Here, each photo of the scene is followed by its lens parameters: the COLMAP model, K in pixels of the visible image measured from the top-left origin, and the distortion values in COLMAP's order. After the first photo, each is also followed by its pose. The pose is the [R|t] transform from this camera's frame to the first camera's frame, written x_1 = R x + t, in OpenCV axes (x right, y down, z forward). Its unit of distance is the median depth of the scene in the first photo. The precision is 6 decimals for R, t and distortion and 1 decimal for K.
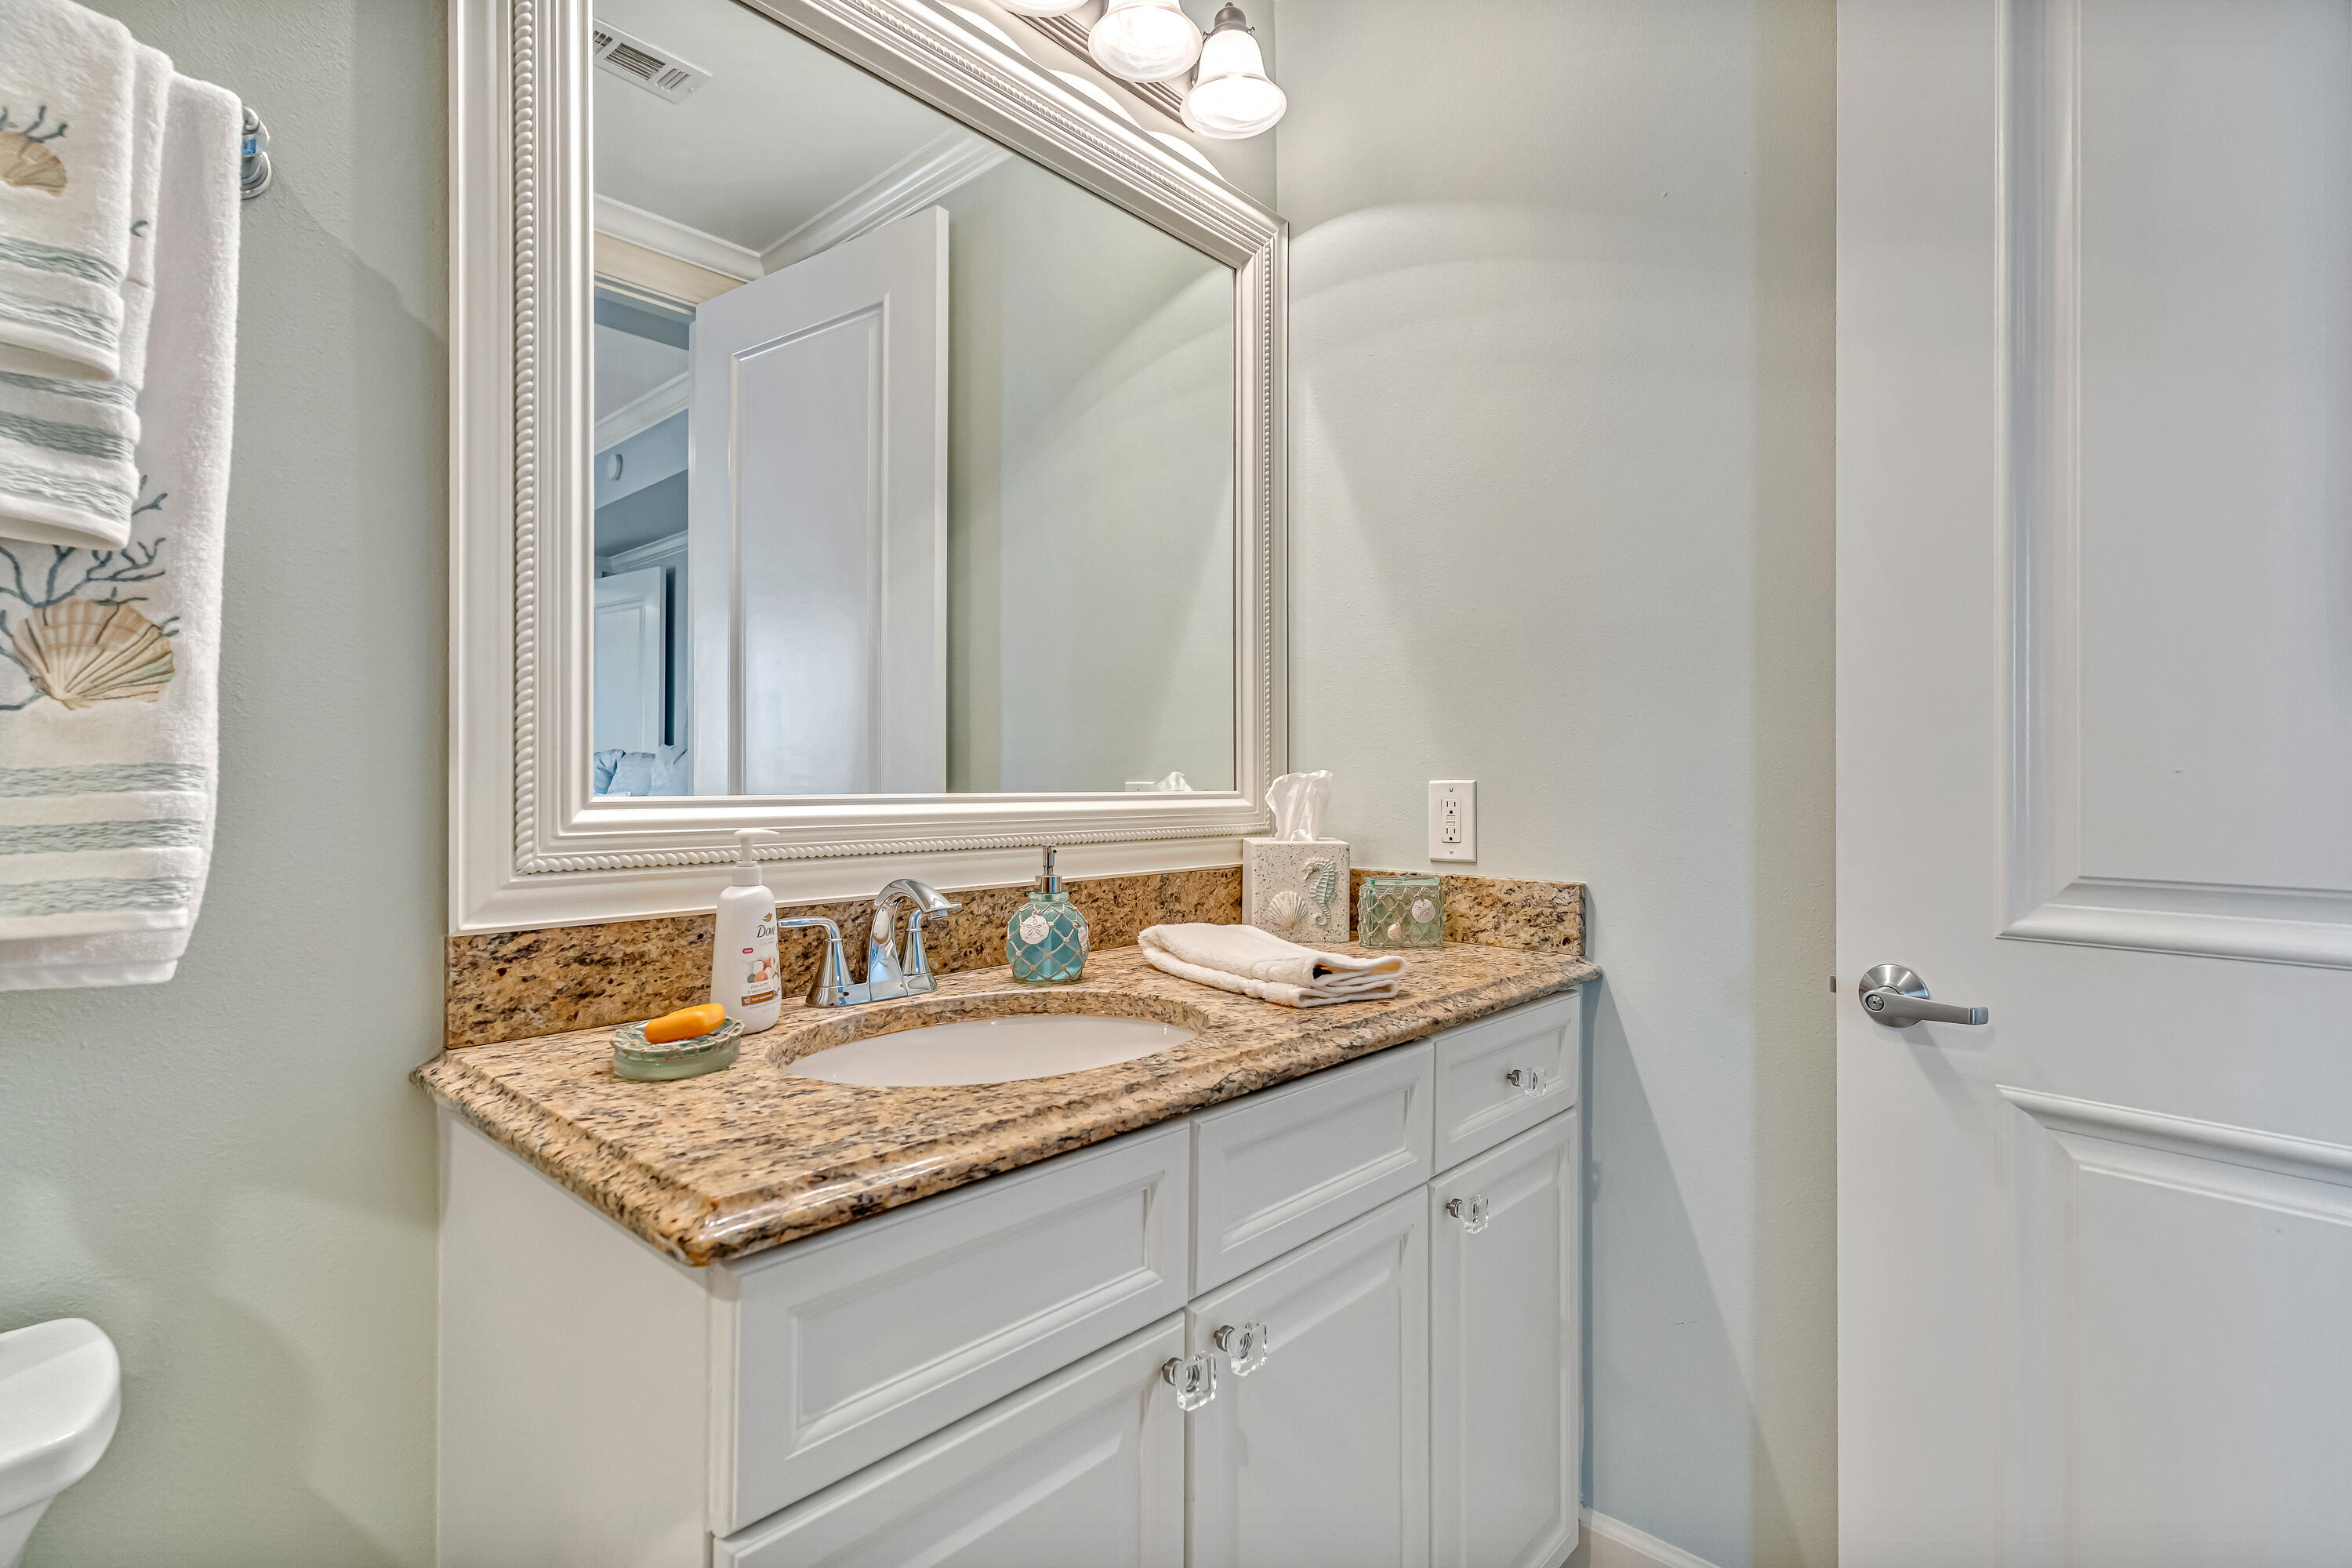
lens RADIAL K [[1125.1, 0, 1162.1], [0, 1125.1, 784.1], [0, 0, 1]] dist [0.003723, -0.000777]
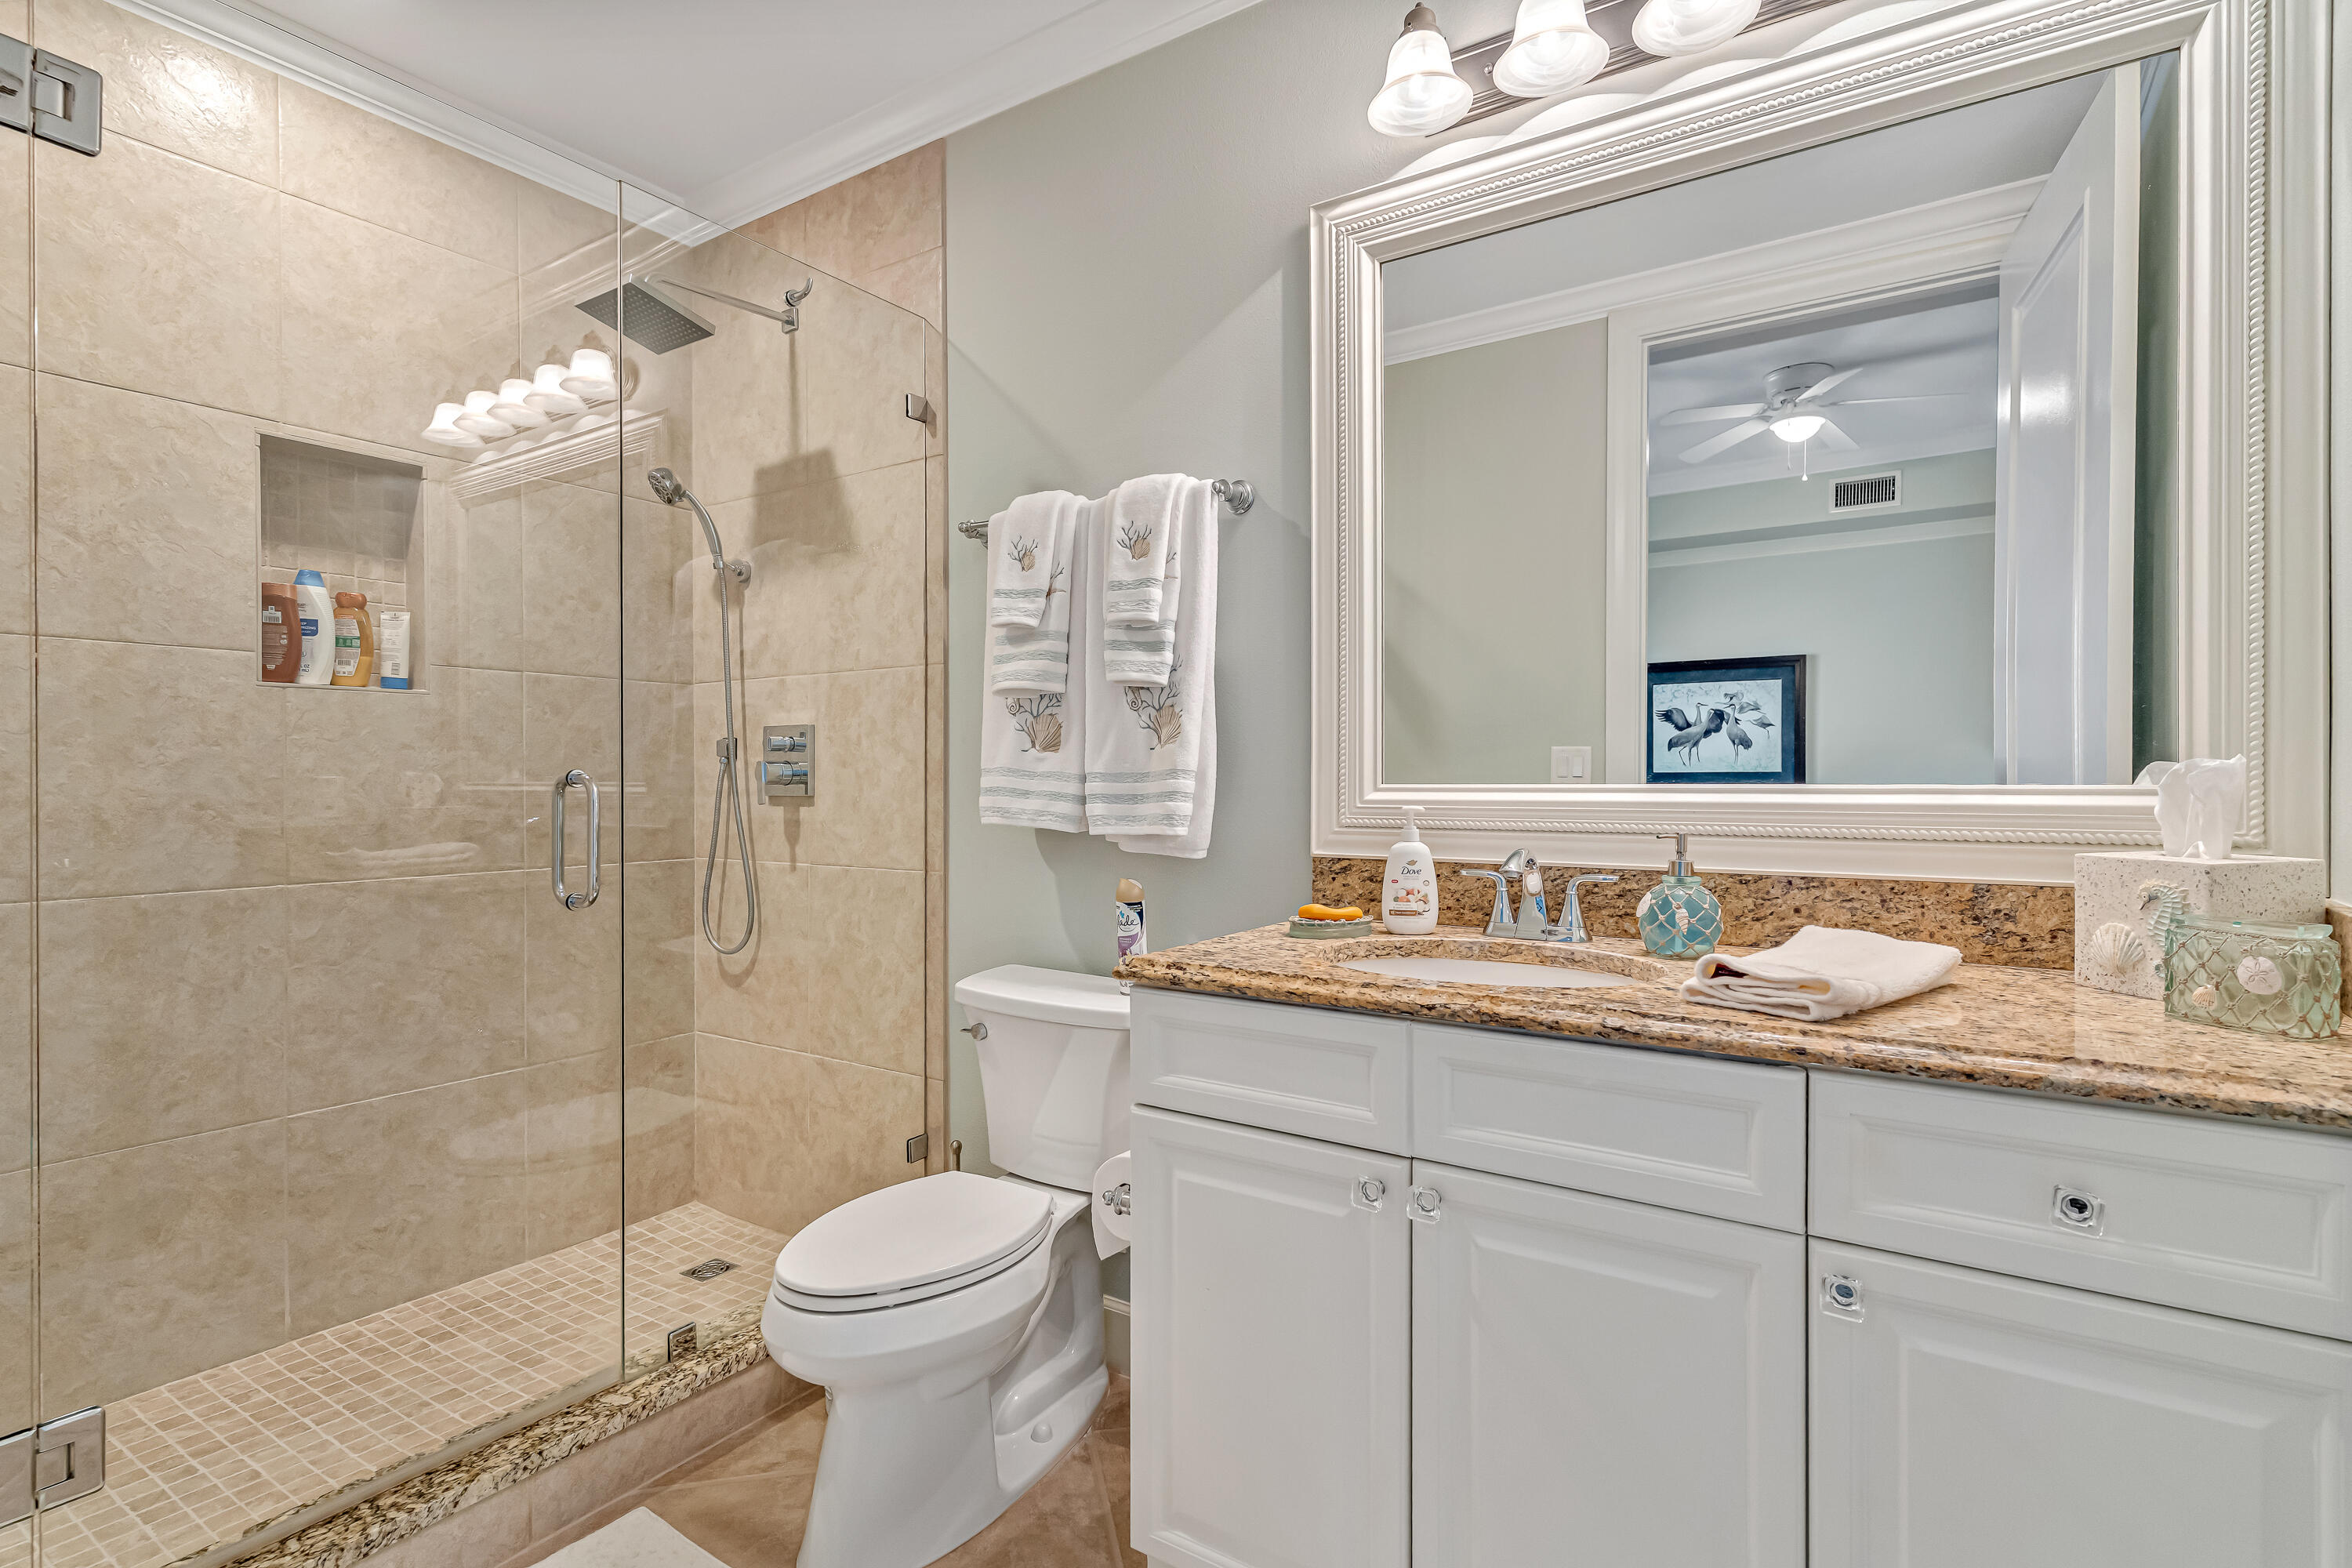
lens RADIAL K [[1125.1, 0, 1194.9], [0, 1125.1, 786.0], [0, 0, 1]] dist [0.003723, -0.000777]
pose [[0.171644, 0.007722, -0.985129, 1.009699], [0.000896, 0.999968, 0.007994, -0.000515], [0.985159, -0.002254, 0.171632, 0.391656]]
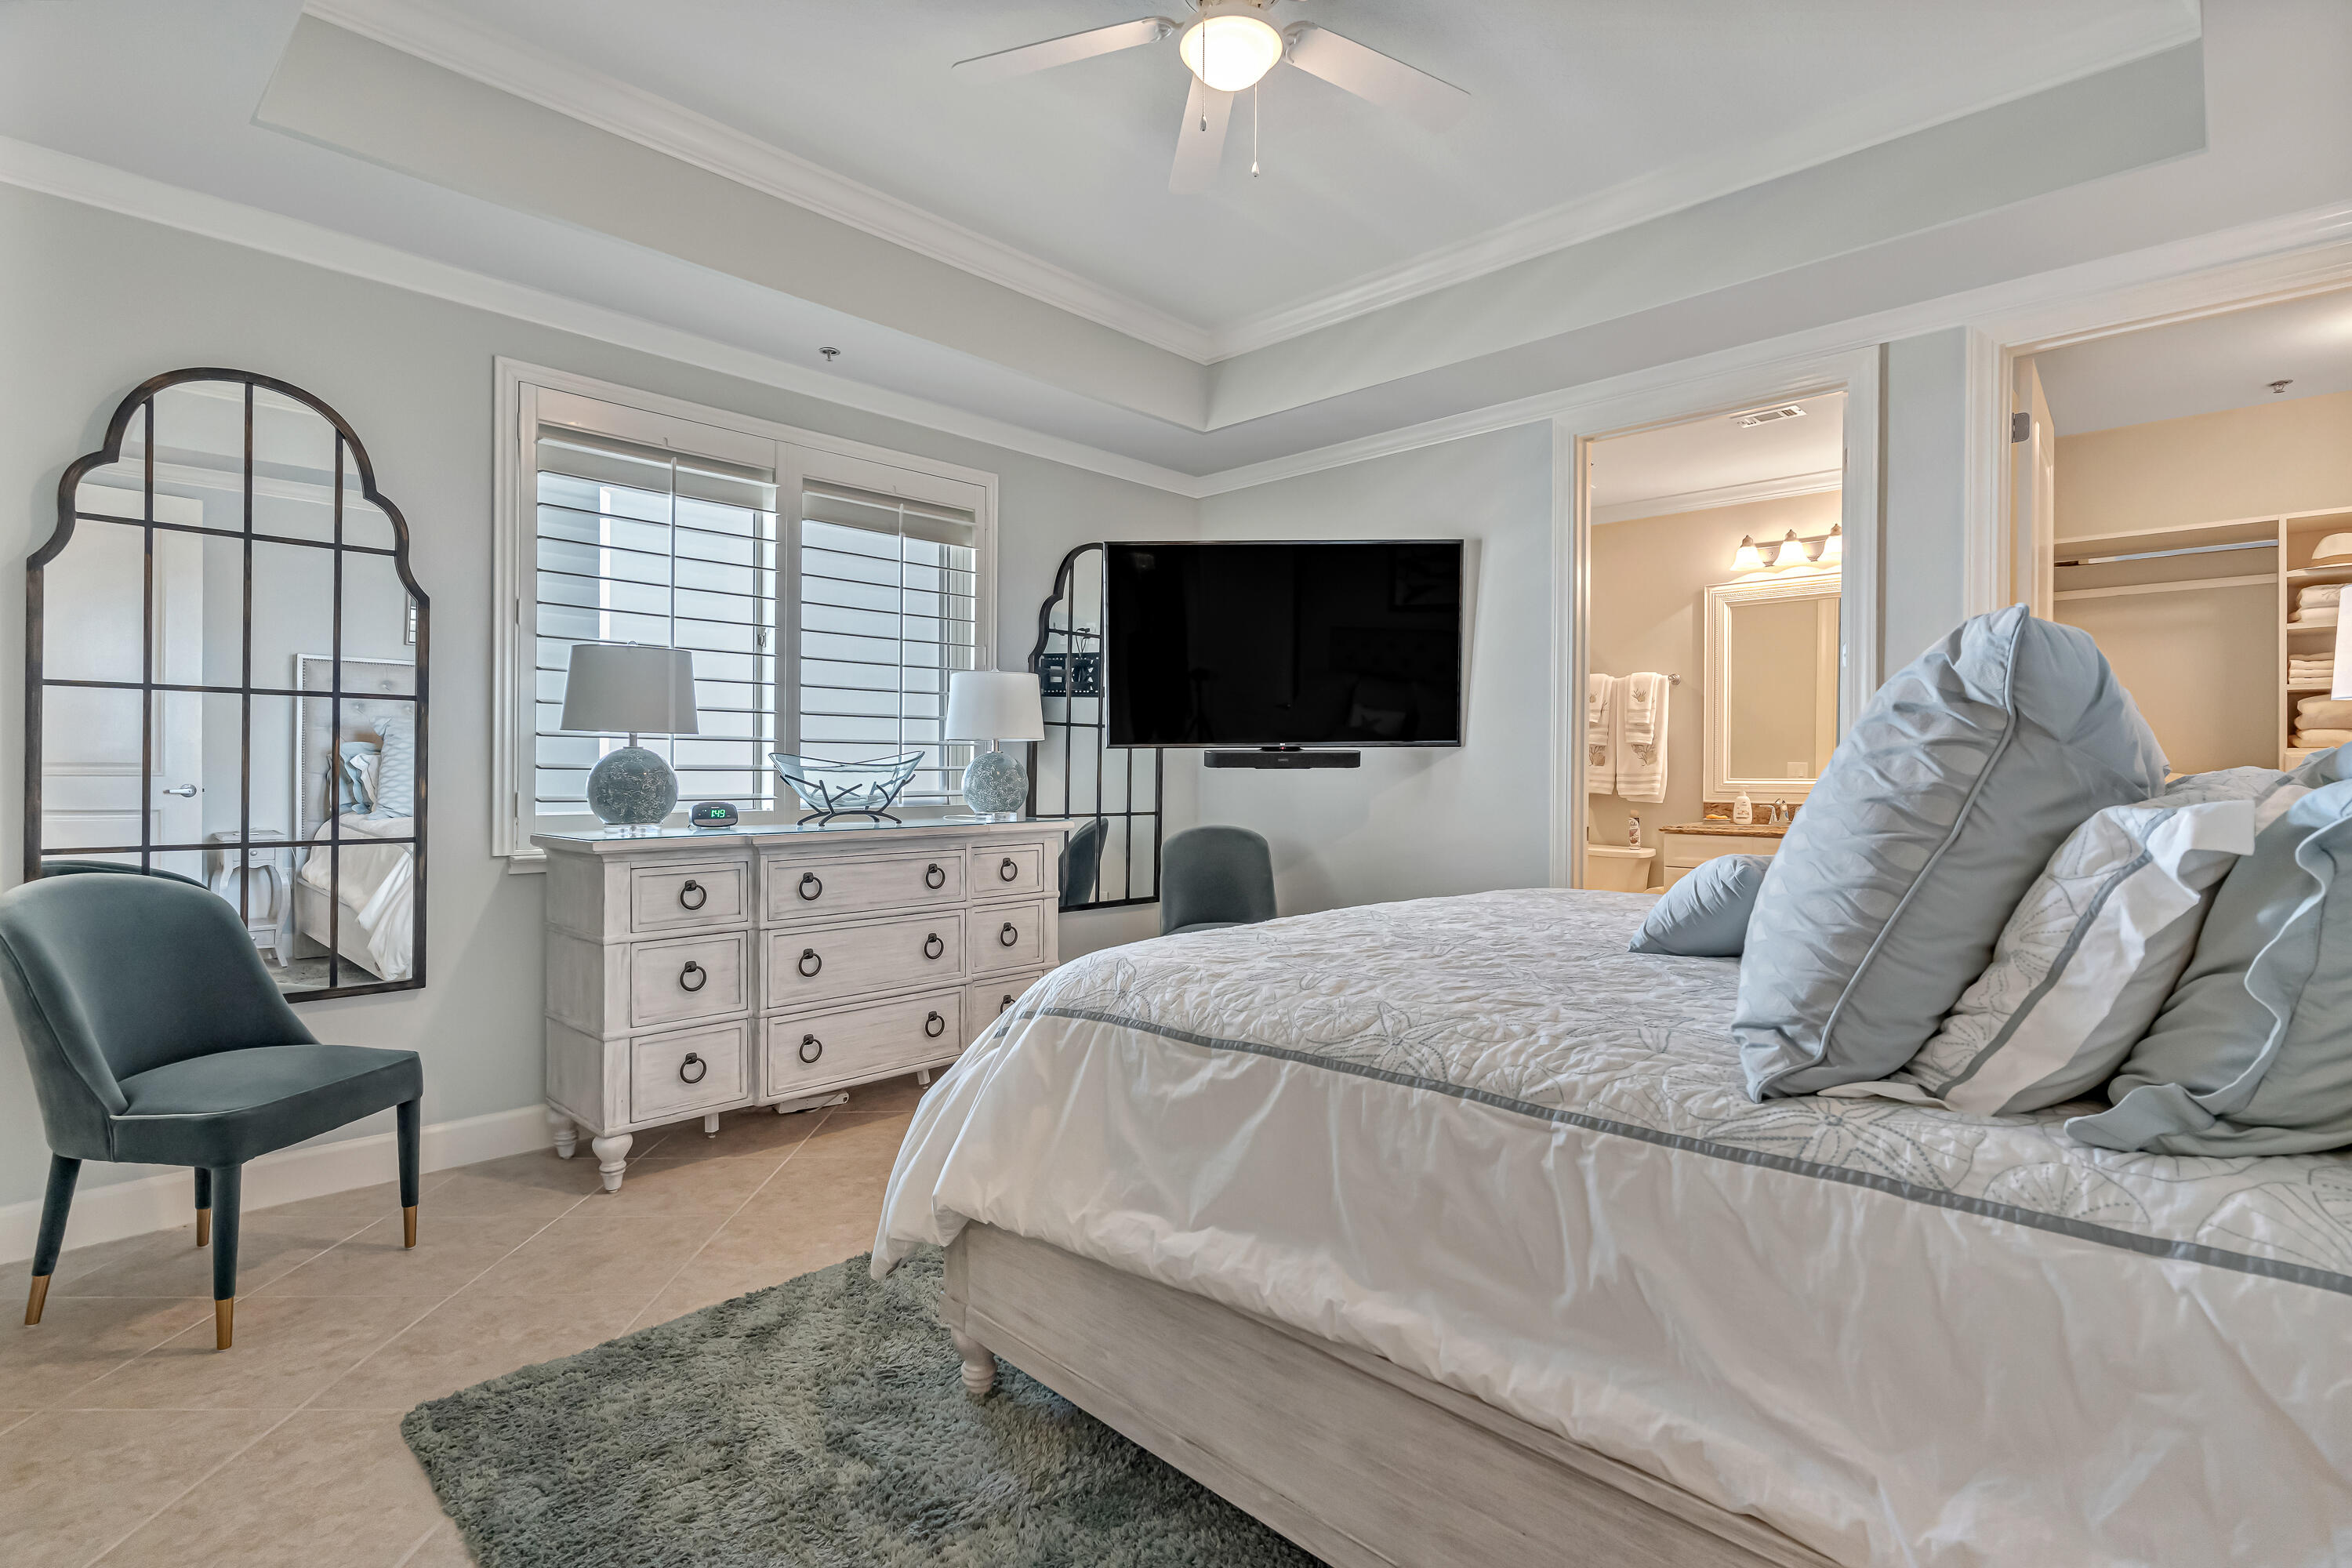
lens RADIAL K [[1125.1, 0, 1183.7], [0, 1125.1, 777.0], [0, 0, 1]] dist [0.003723, -0.000777]
pose [[-0.018395, -0.005925, -0.999813, 4.249278], [-0.014430, 0.999880, -0.005660, 0.062826], [0.999727, 0.014323, -0.018479, -1.270759]]
